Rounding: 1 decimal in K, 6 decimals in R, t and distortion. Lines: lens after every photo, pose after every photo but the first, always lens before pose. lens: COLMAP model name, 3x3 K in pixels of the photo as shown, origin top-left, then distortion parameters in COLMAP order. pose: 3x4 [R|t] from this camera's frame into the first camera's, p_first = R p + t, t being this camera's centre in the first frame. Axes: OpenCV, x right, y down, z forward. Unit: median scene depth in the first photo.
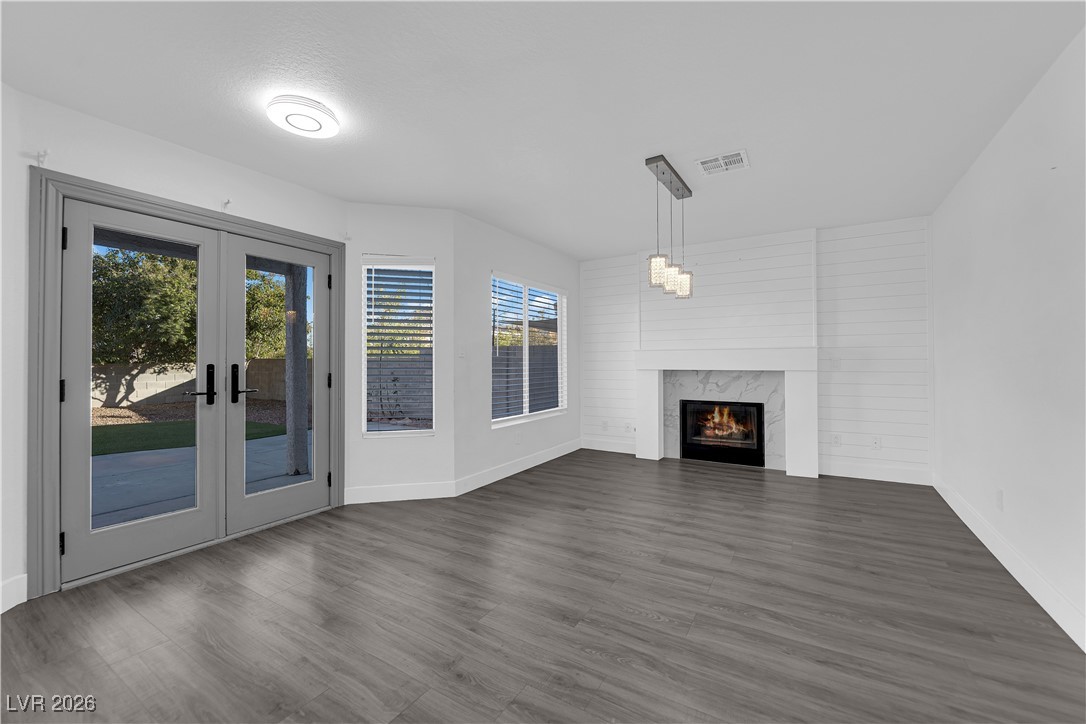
lens RADIAL K [[437.2, 0, 545.1], [0, 437.2, 358.5], [0, 0, 1]] dist [-0.011008, -0.003040]
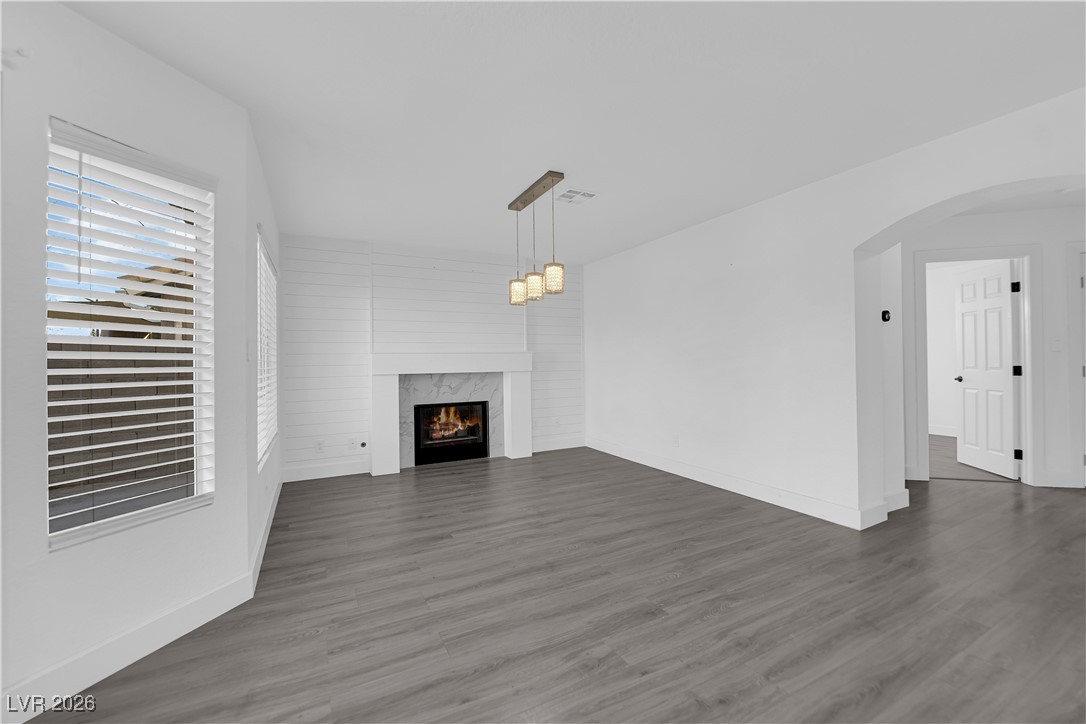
lens RADIAL K [[437.2, 0, 542.3], [0, 437.2, 359.8], [0, 0, 1]] dist [-0.011008, -0.003040]
pose [[0.510714, 0.001527, 0.859749, -0.412921], [0.004334, 0.999981, -0.004351, 0.000948], [-0.859740, 0.005948, 0.510697, 0.297079]]
